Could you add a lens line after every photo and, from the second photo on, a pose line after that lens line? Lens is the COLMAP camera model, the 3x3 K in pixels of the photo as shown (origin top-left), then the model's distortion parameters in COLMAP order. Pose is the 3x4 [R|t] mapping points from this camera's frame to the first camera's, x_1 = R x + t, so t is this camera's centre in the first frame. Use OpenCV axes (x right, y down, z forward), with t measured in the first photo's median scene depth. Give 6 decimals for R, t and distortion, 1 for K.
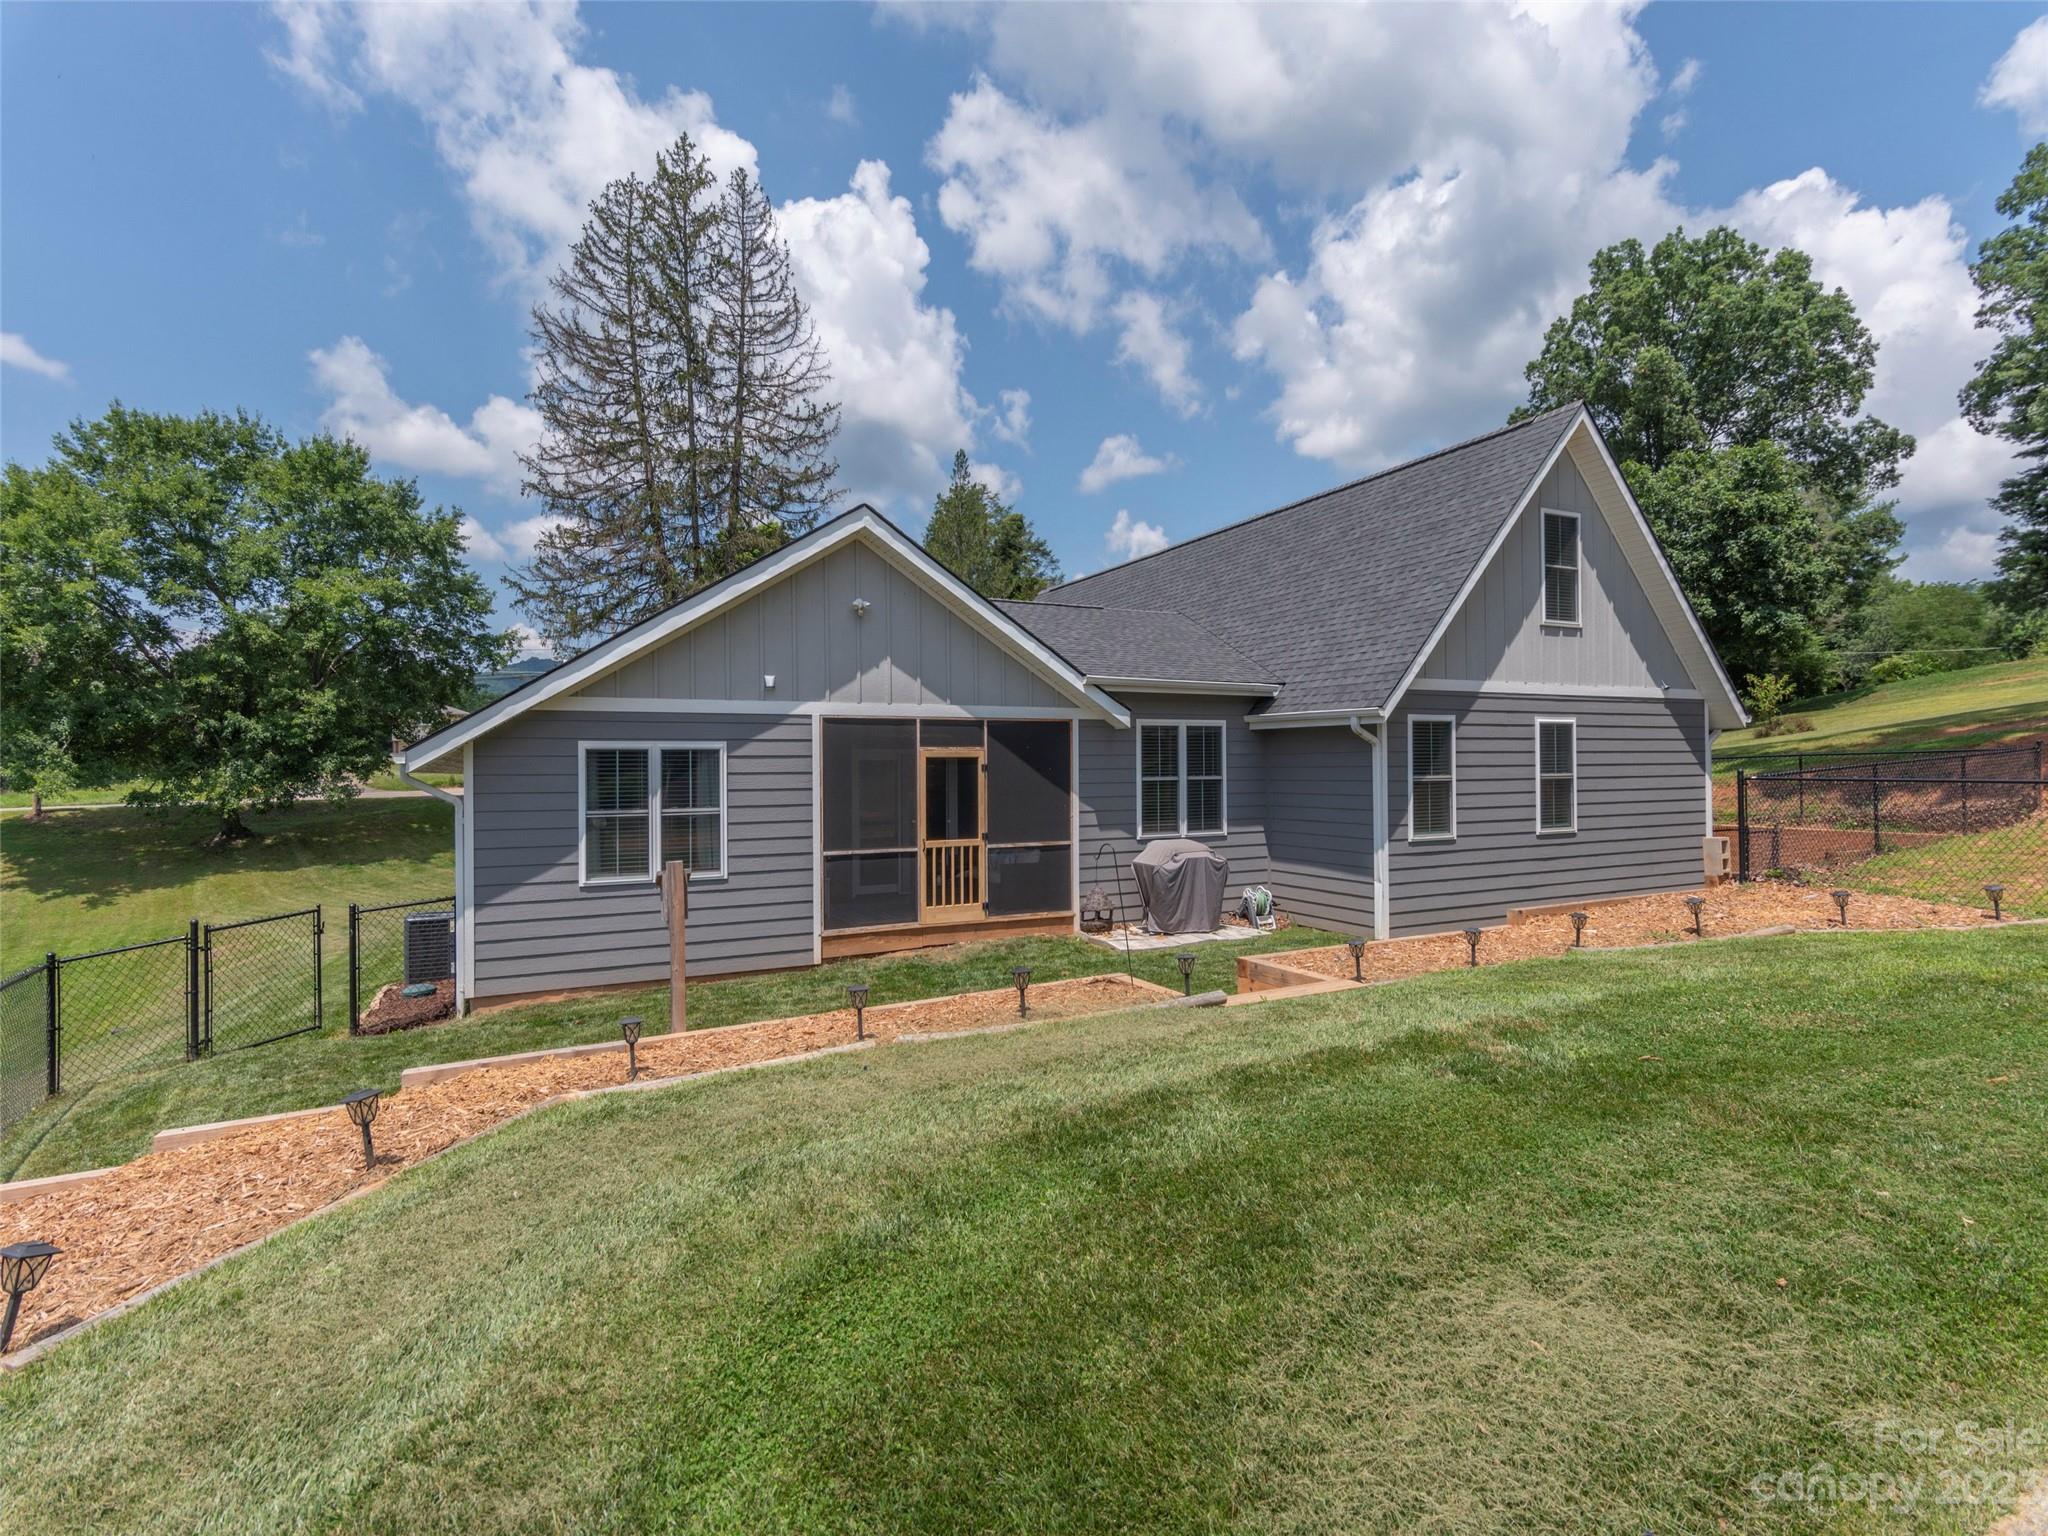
lens RADIAL K [[994.8, 0, 1012.5], [0, 994.8, 776.5], [0, 0, 1]] dist [-0.001418, -0.000596]
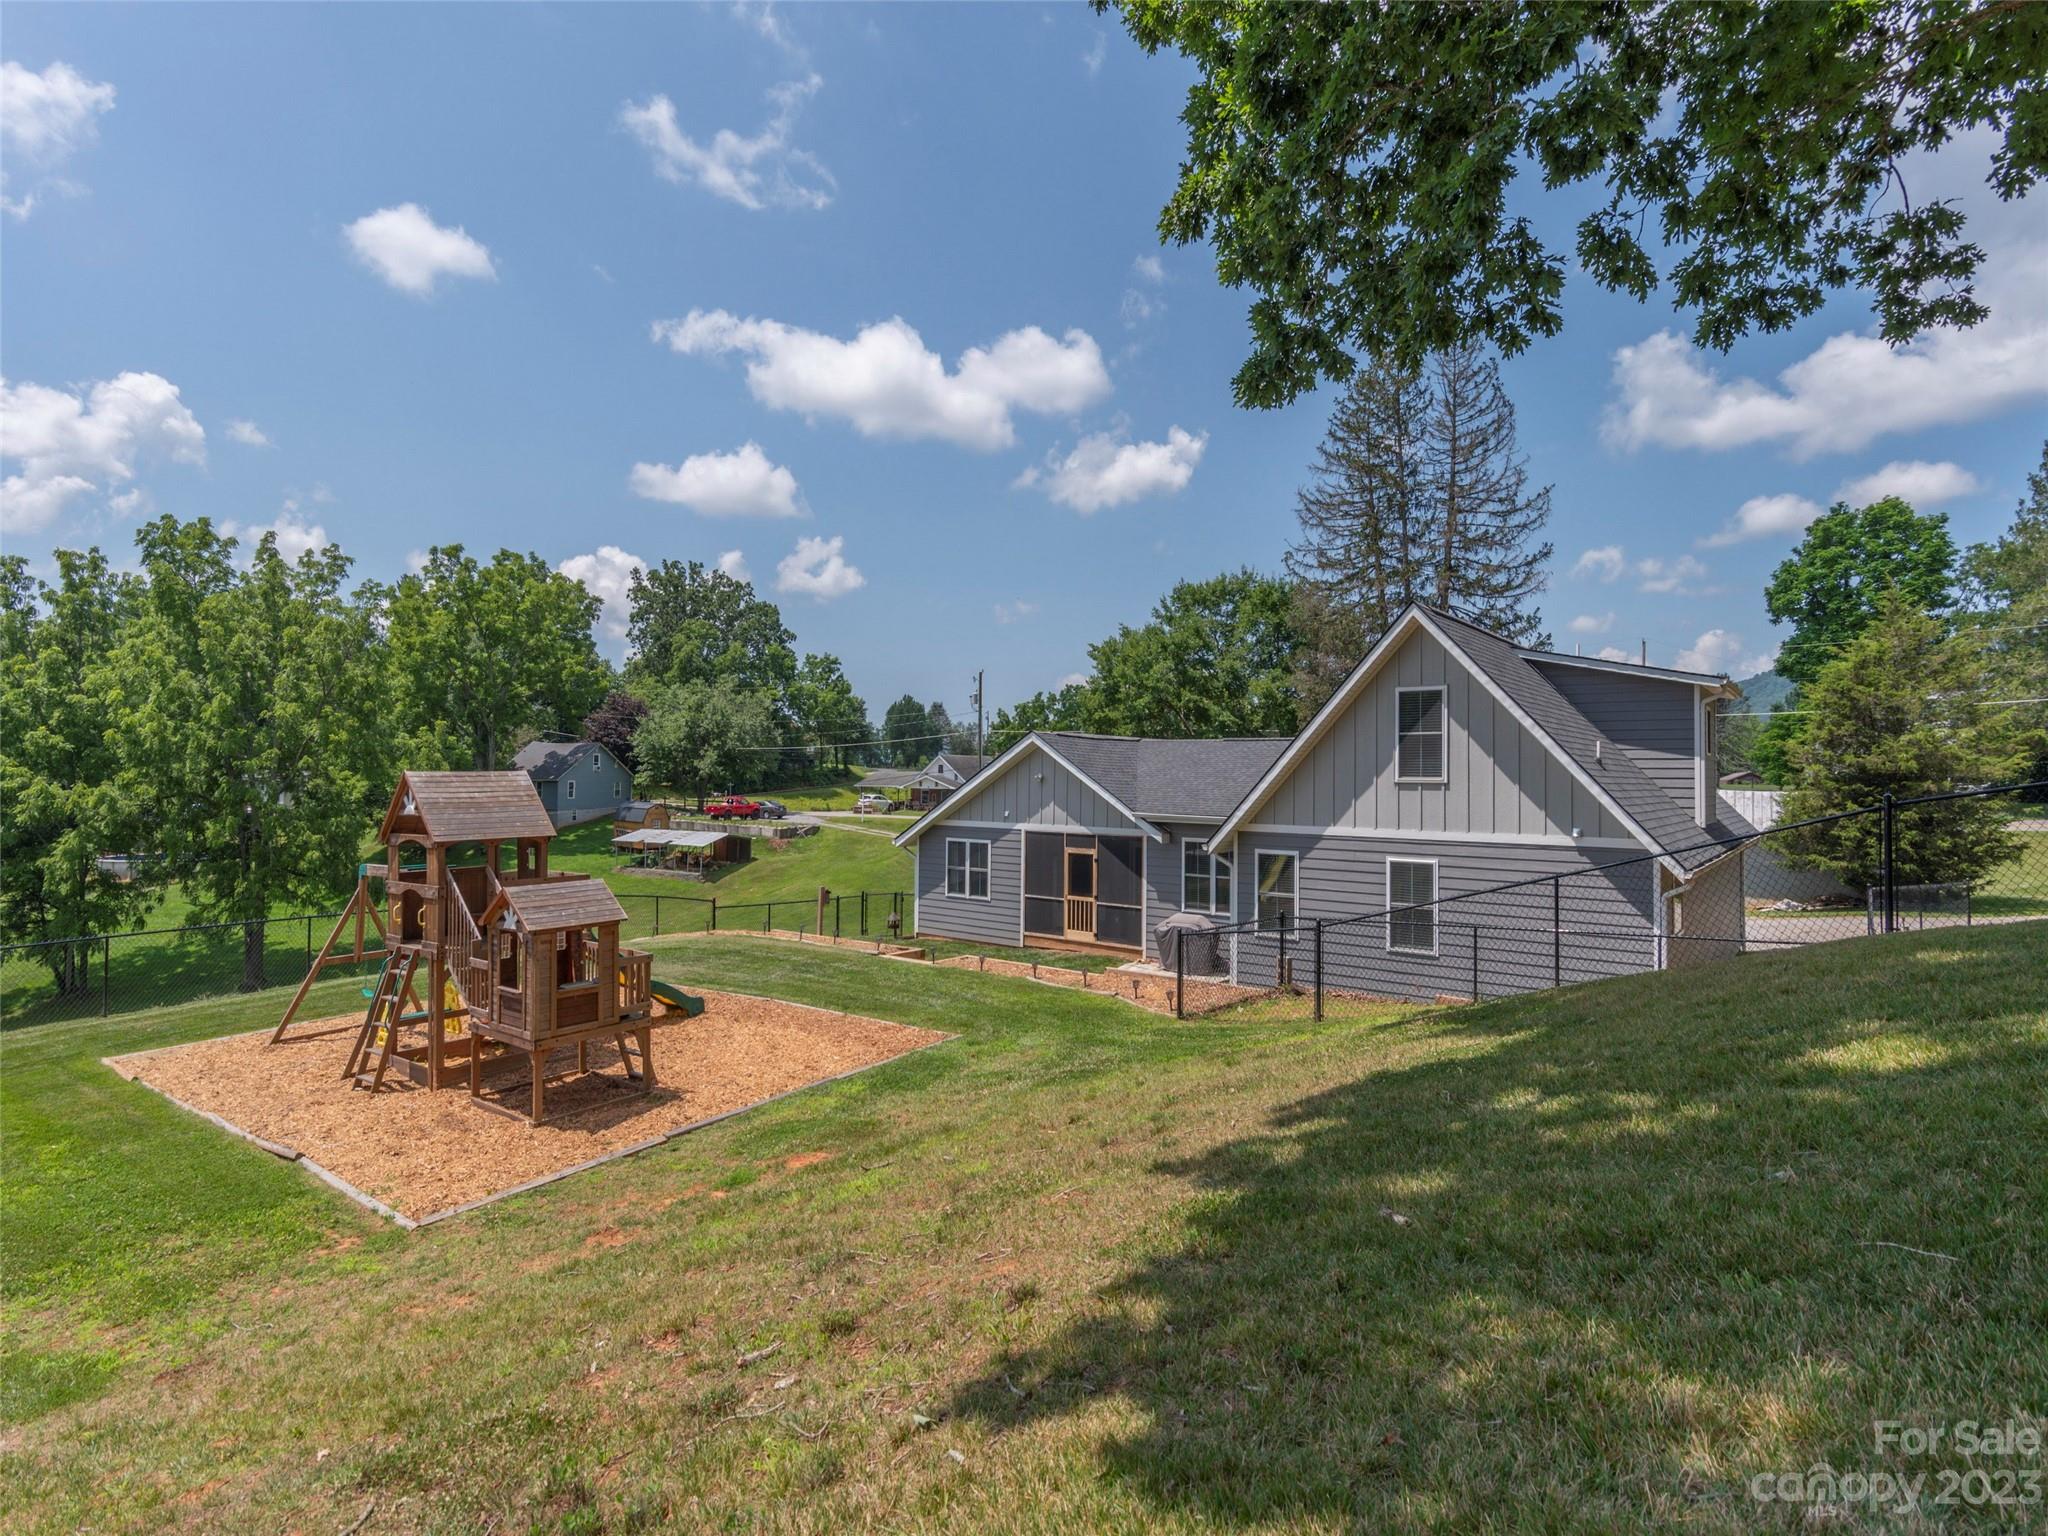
lens RADIAL K [[994.8, 0, 1012.5], [0, 994.8, 776.5], [0, 0, 1]] dist [-0.001418, -0.000596]
pose [[0.457164, 0.012181, -0.889299, 1.499547], [-0.024635, 0.999696, 0.001029, -0.157985], [0.889041, 0.021437, 0.457325, 0.007412]]
